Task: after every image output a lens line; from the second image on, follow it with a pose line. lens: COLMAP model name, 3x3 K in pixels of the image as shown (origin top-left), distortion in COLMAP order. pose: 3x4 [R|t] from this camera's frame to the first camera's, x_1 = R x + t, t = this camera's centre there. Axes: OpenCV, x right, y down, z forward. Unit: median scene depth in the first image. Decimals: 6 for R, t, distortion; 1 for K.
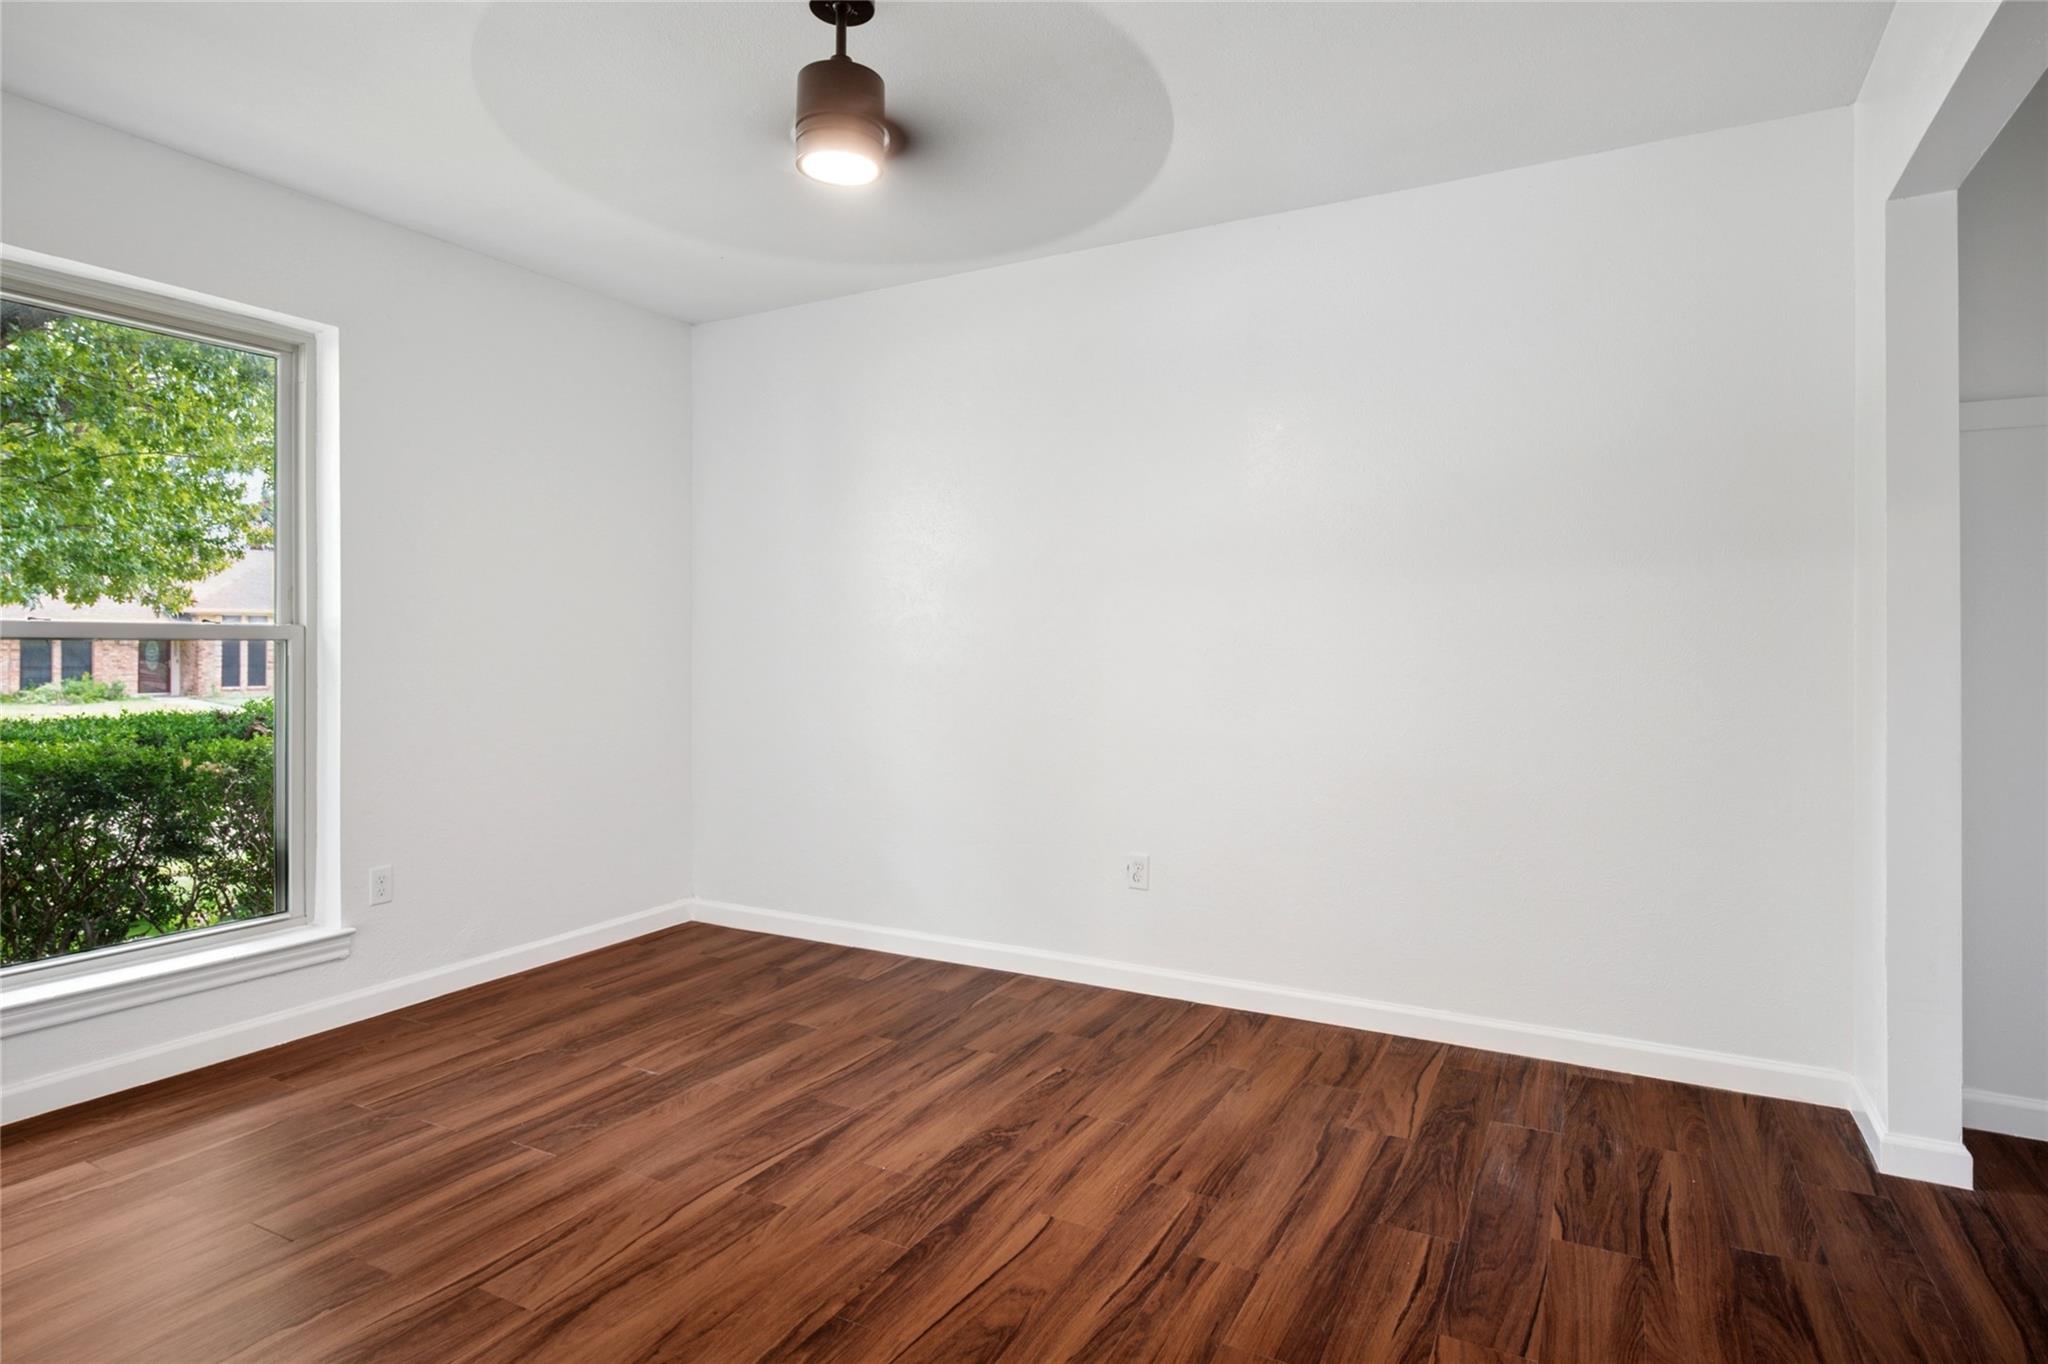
lens RADIAL K [[1084.0, 0, 1037.0], [0, 1084.0, 672.4], [0, 0, 1]] dist [-0.001276, 0.002201]
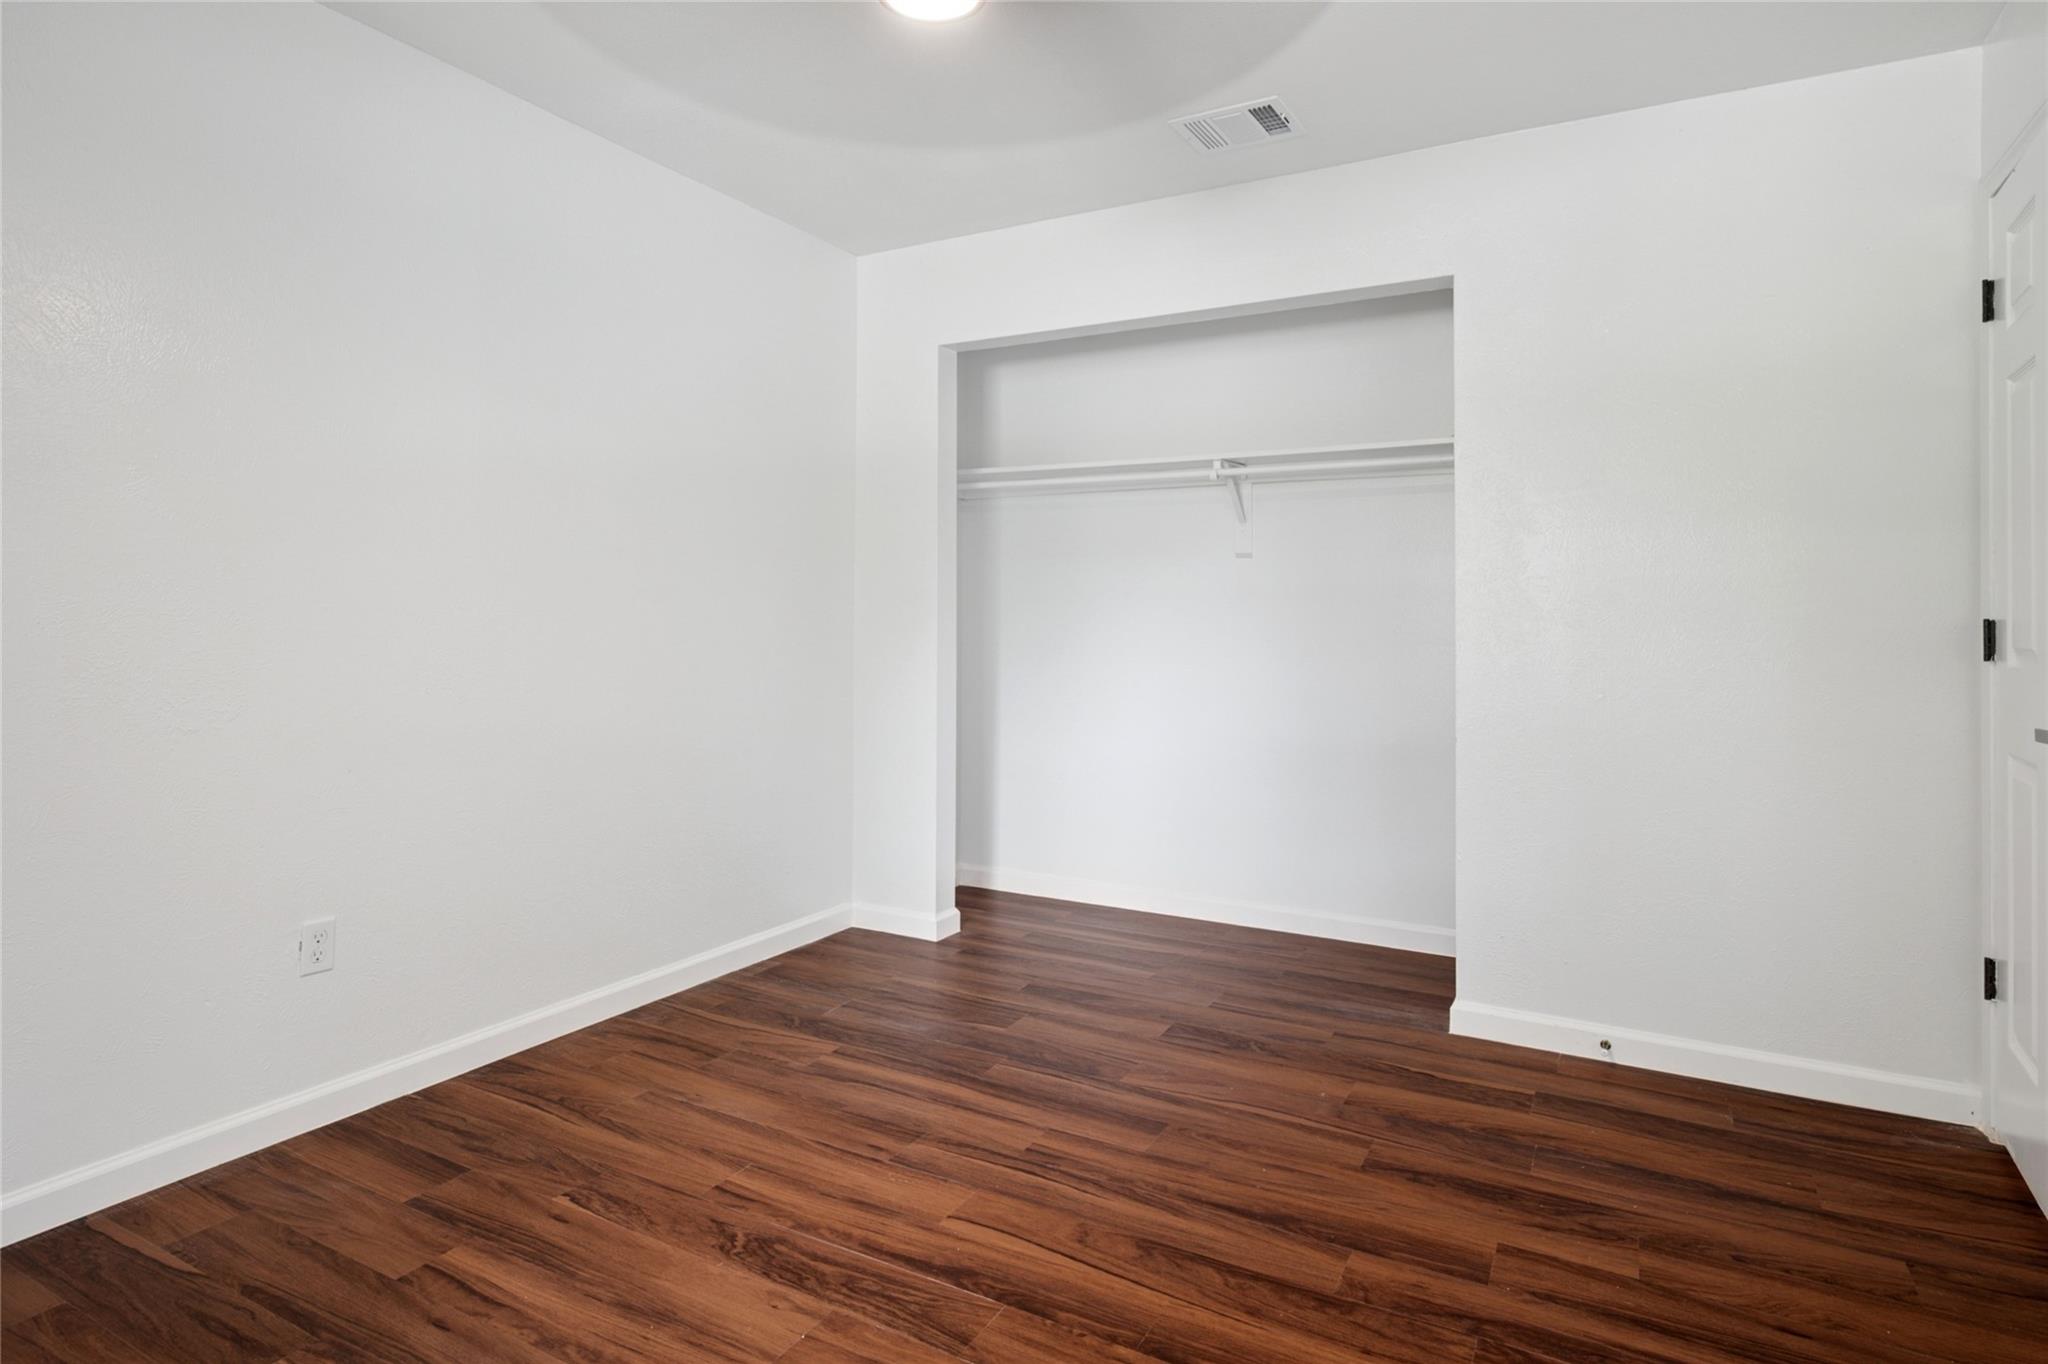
lens RADIAL K [[1084.0, 0, 1037.0], [0, 1084.0, 677.0], [0, 0, 1]] dist [-0.001276, 0.002201]
pose [[0.030095, -0.053043, 0.998139, -0.768788], [0.014553, 0.998508, 0.052624, -0.013971], [-0.999441, 0.012942, 0.030822, 0.754841]]
